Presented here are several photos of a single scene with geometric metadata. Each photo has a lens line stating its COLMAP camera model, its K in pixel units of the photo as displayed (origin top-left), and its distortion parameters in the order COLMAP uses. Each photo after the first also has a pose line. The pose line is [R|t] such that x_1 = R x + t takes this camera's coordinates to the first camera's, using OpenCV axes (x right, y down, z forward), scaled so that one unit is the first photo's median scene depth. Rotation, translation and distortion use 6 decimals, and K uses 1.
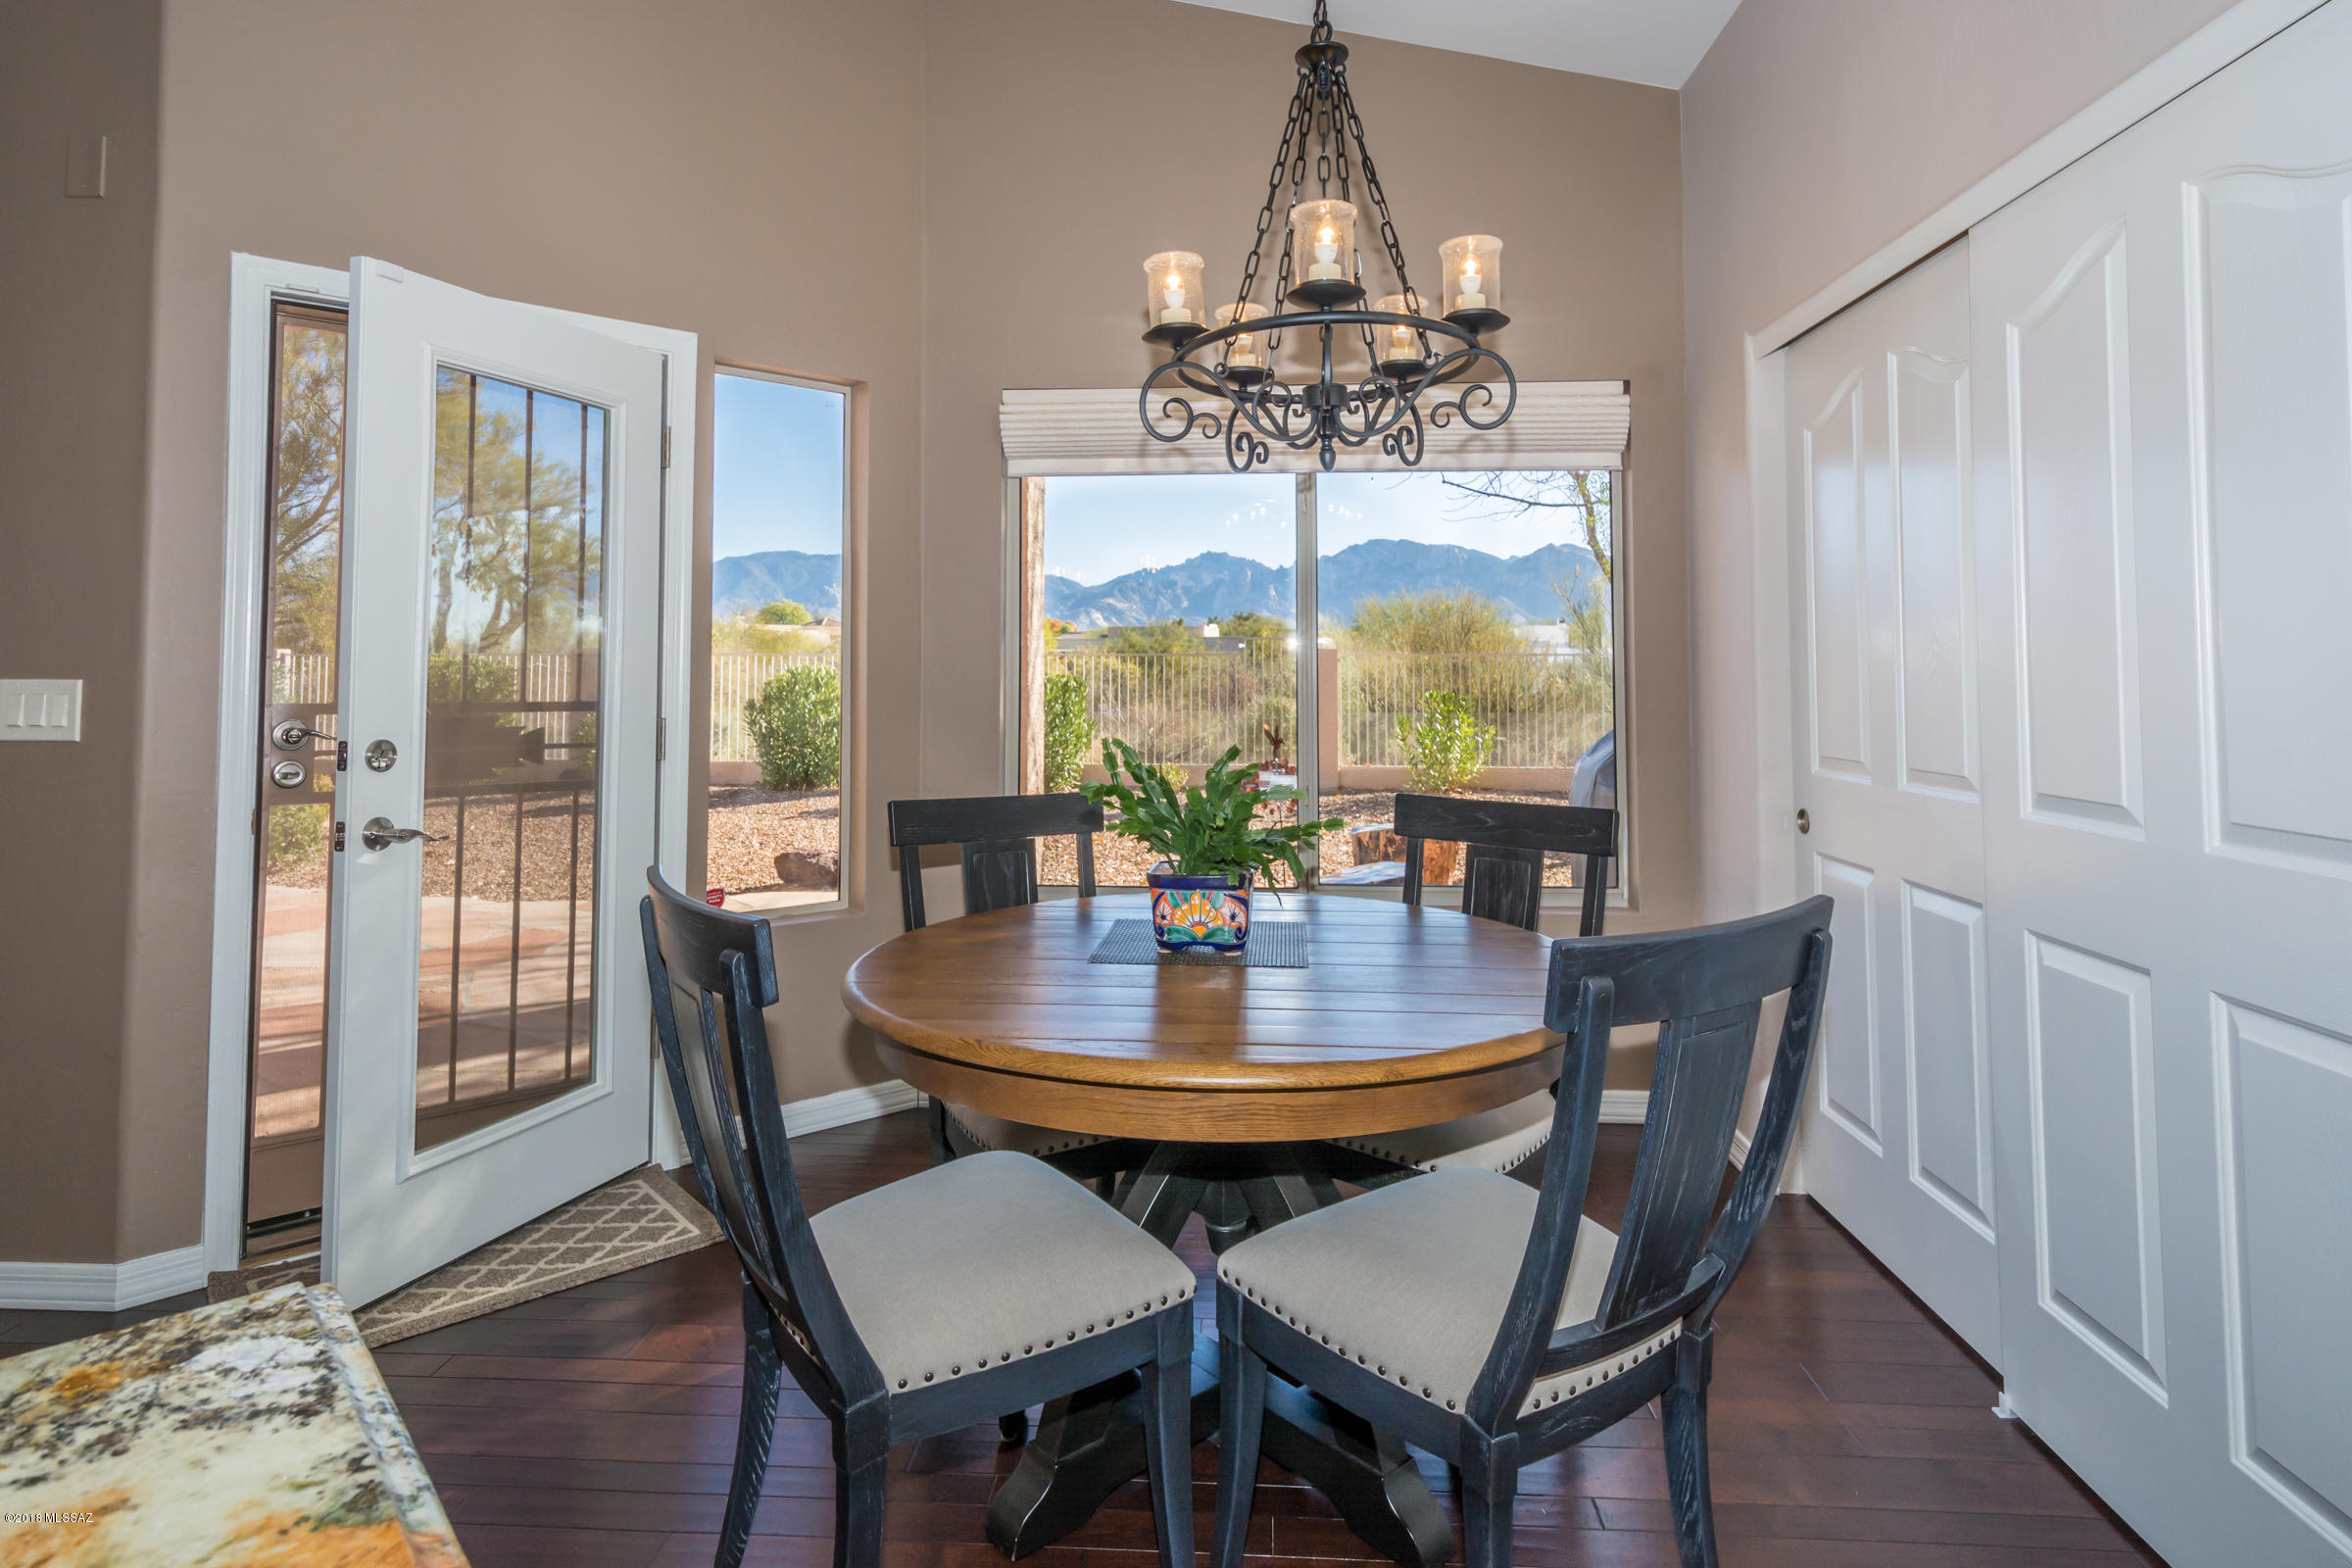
lens RADIAL K [[1258.3, 0, 1161.9], [0, 1258.3, 631.1], [0, 0, 1]] dist [0.000445, -0.004913]
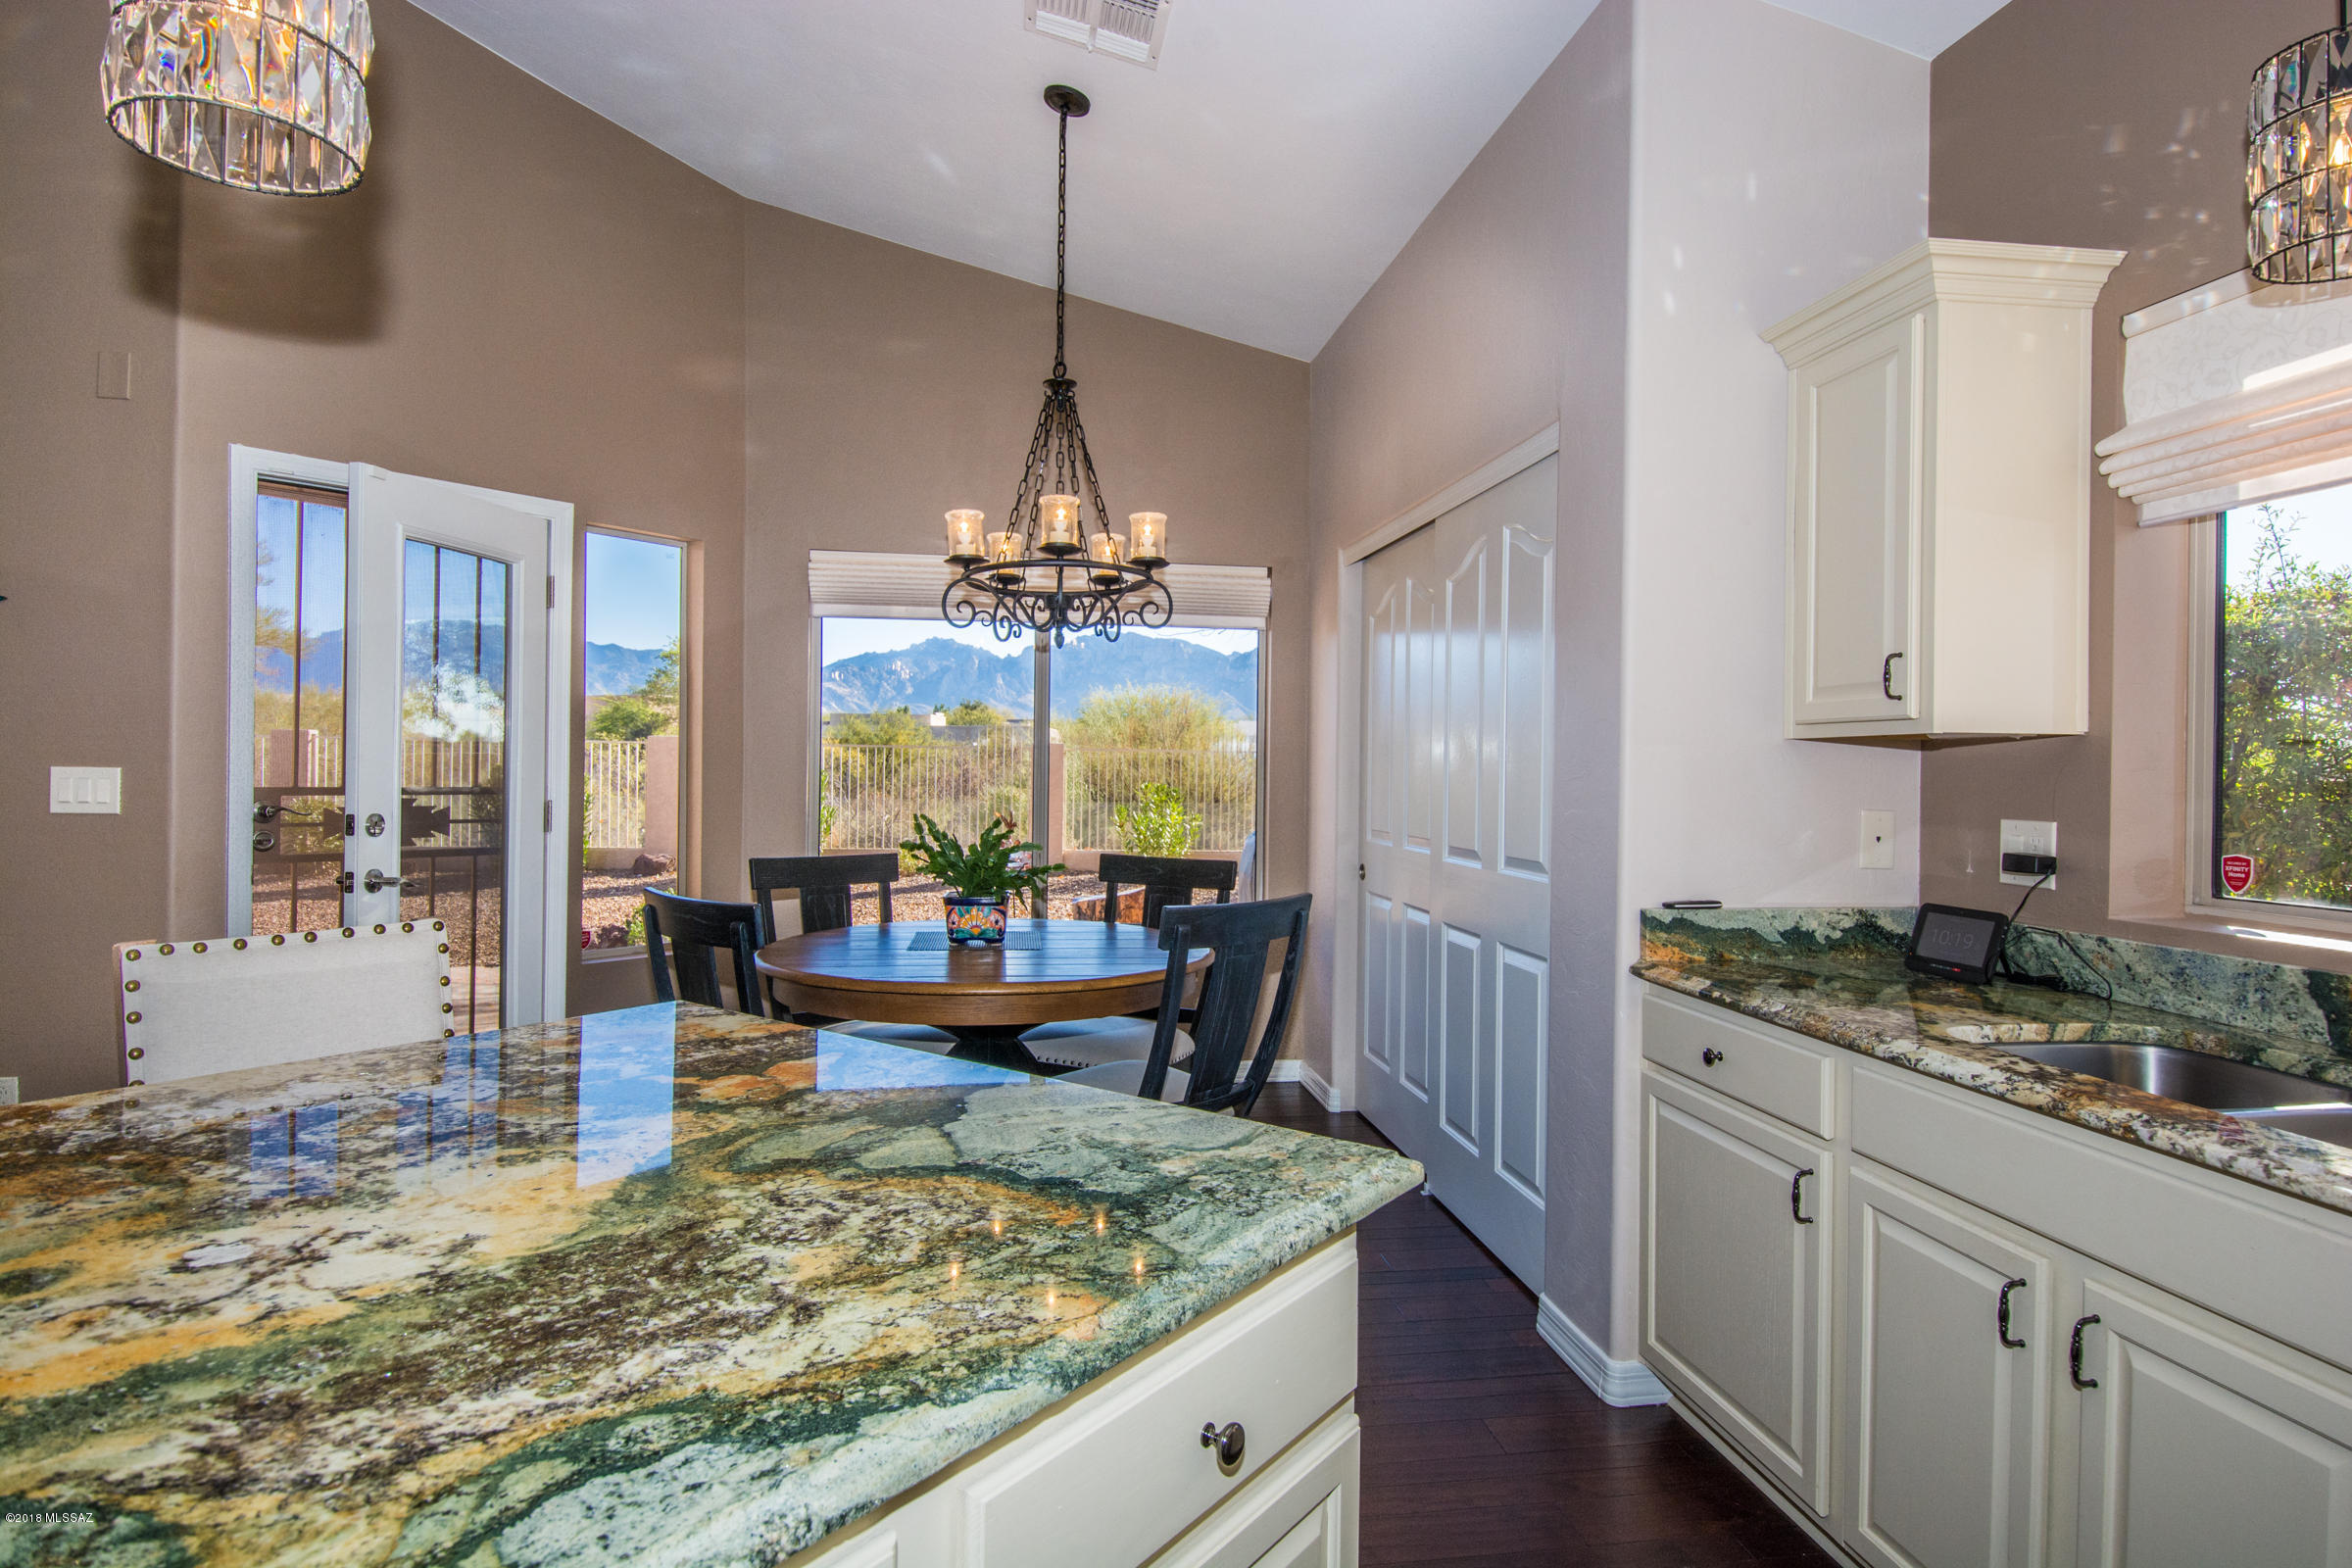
lens RADIAL K [[1252.1, 0, 1223.1], [0, 1252.1, 768.3], [0, 0, 1]] dist [-0.004094, -0.003727]
pose [[0.964898, 0.013190, 0.262295, -0.070730], [-0.022998, 0.999145, 0.034358, -0.029269], [-0.261618, -0.039184, 0.964376, -0.511913]]
